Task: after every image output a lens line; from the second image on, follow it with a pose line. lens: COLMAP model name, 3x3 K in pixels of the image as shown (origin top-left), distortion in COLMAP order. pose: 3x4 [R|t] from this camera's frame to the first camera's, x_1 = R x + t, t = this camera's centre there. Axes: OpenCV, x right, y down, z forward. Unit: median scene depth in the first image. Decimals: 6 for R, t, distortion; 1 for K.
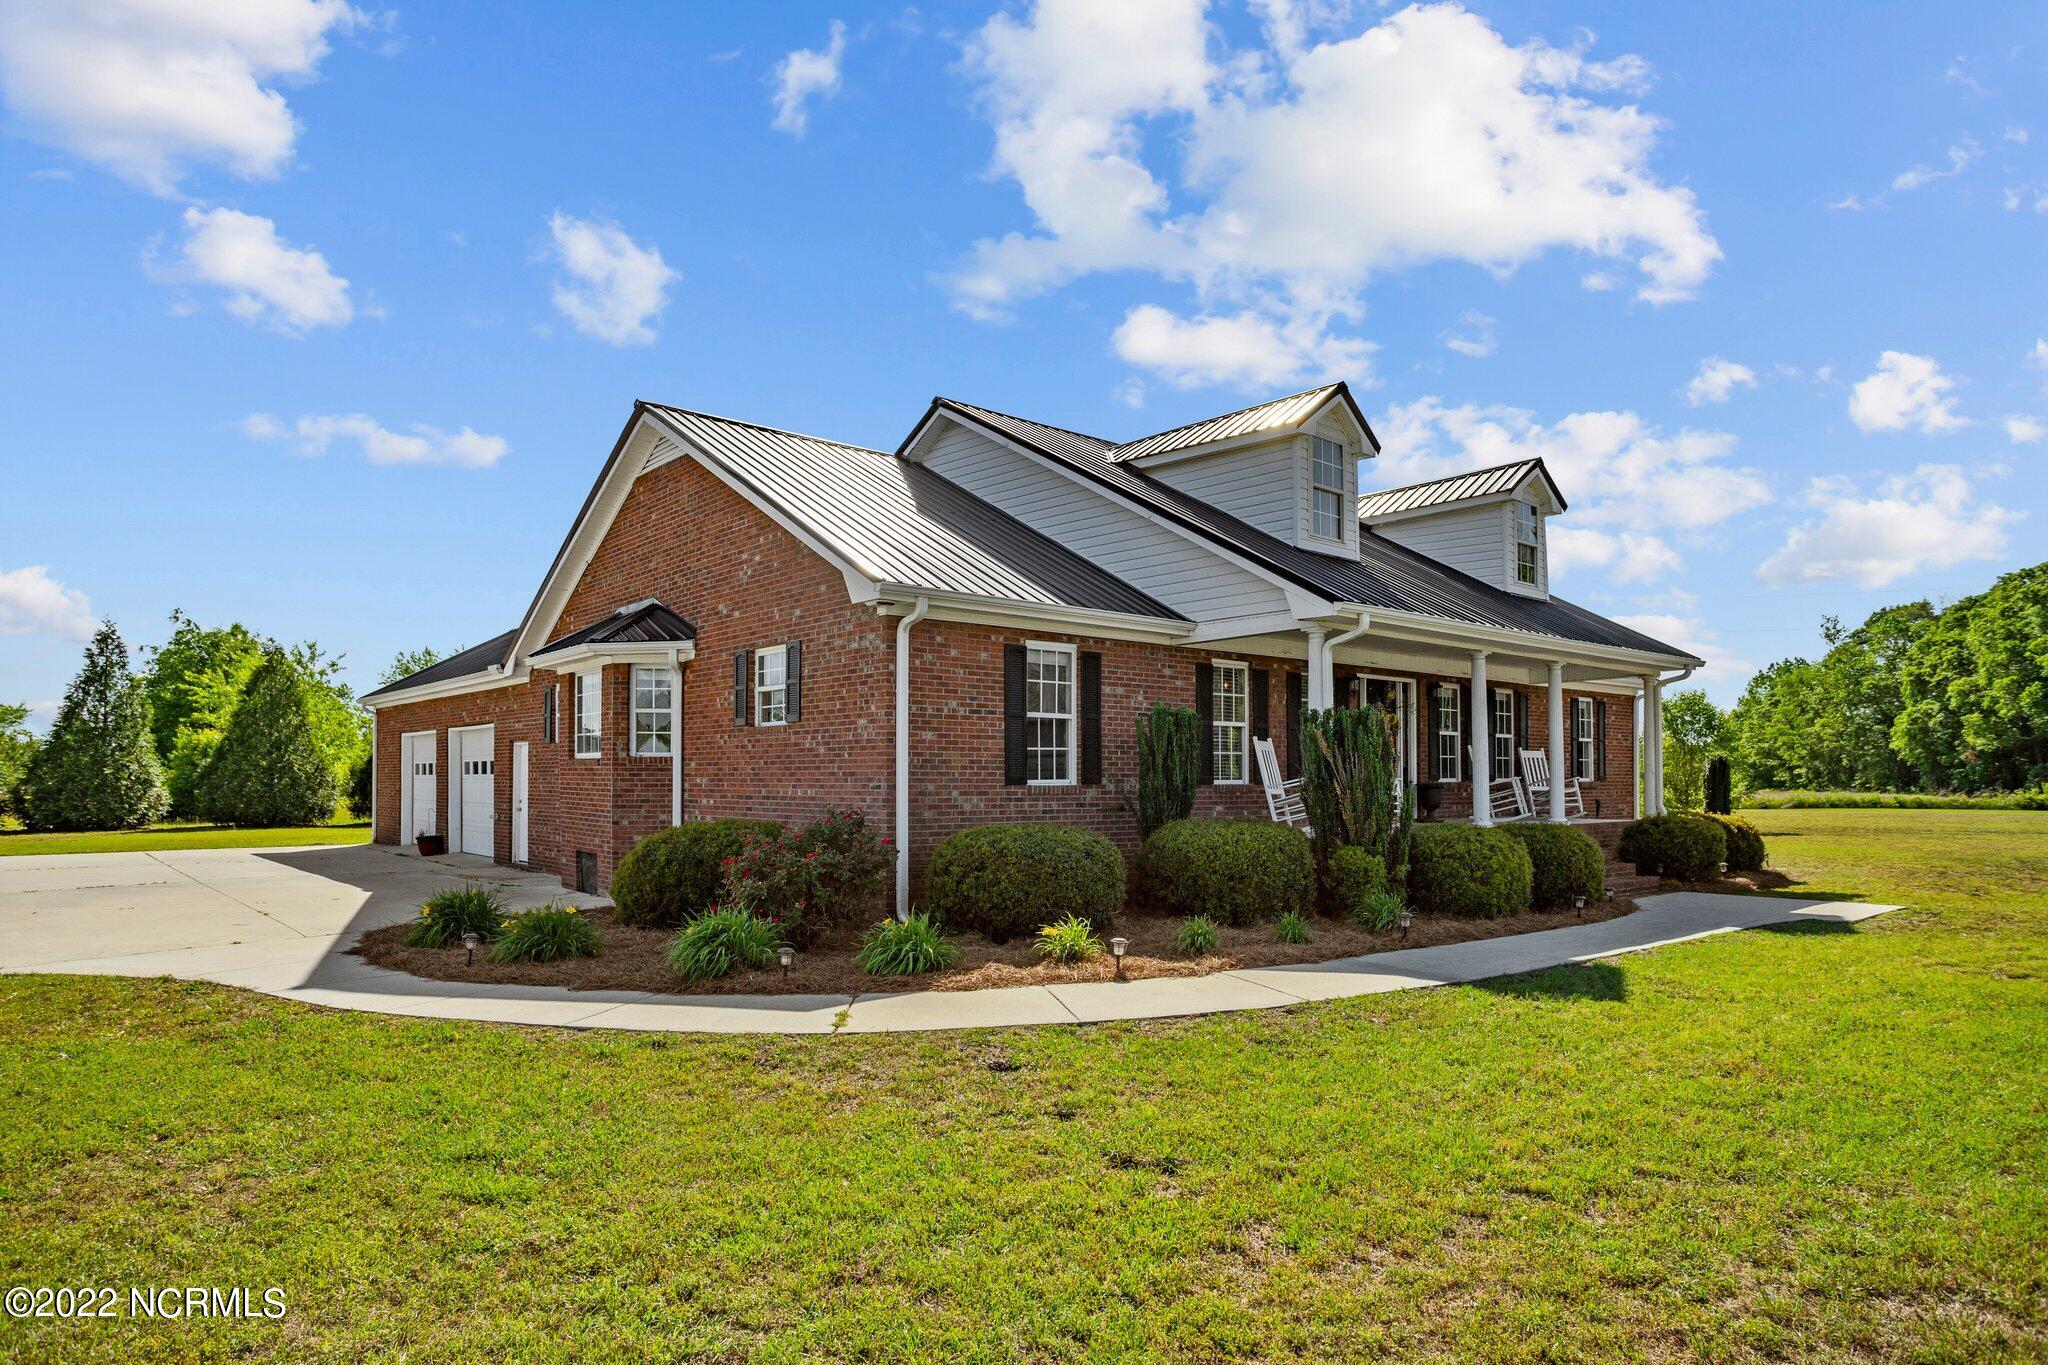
lens RADIAL K [[1206.1, 0, 1035.6], [0, 1206.1, 779.1], [0, 0, 1]] dist [0.000670, -0.000143]
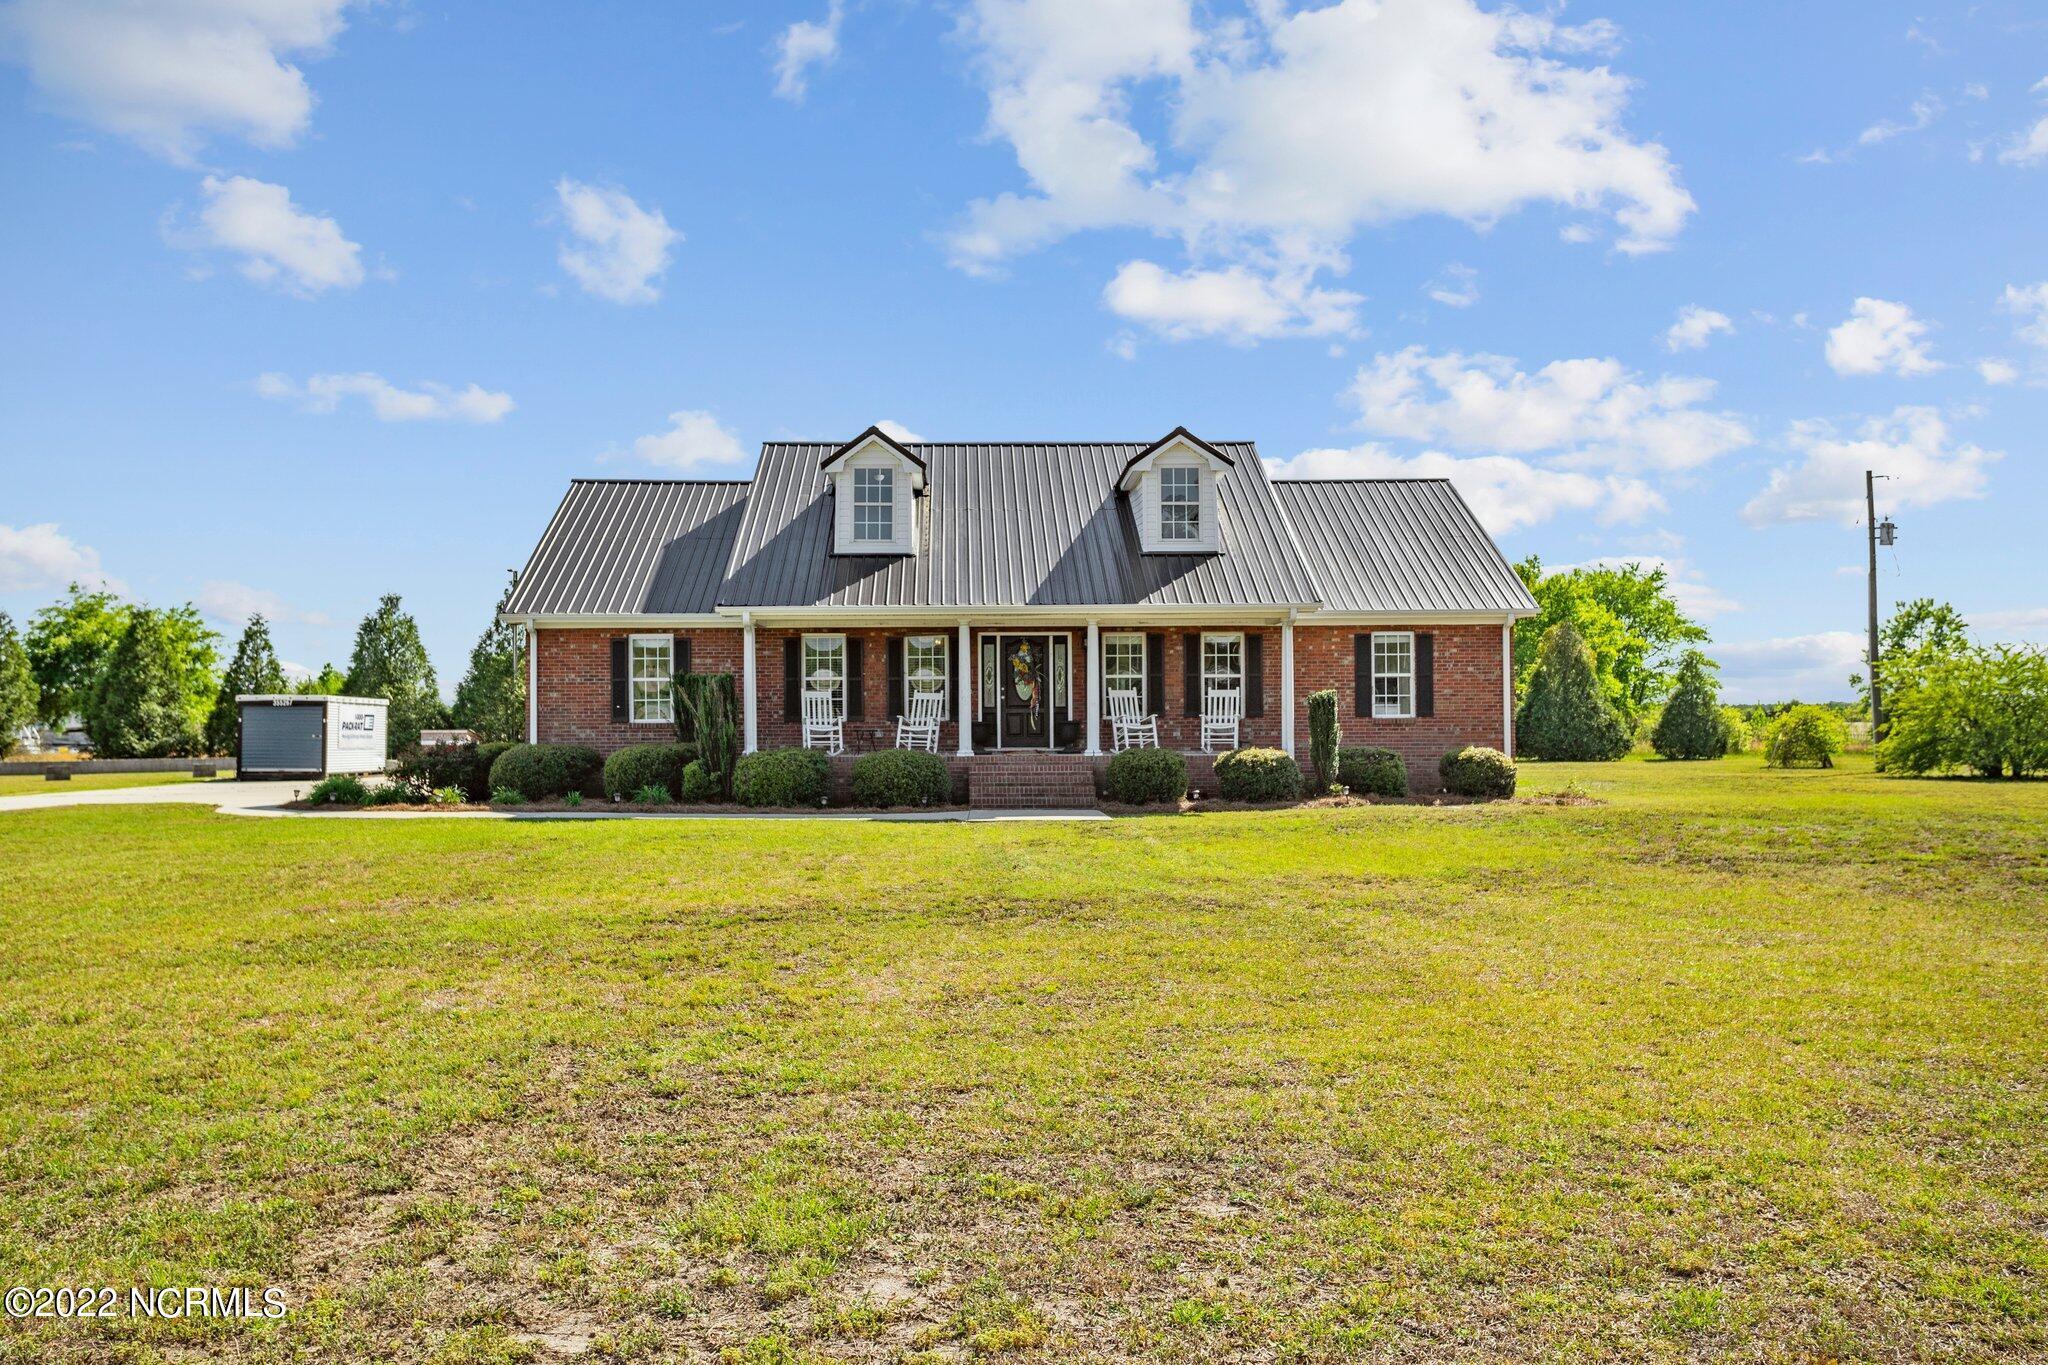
lens RADIAL K [[3184.8, 0, 1039.1], [0, 3184.8, 678.3], [0, 0, 1]] dist [0.000572, 0.000000]
pose [[0.999953, -0.009504, 0.001636, 0.000598], [0.009570, 0.998873, -0.046491, 0.087021], [-0.001192, 0.046505, 0.998917, -1.678946]]
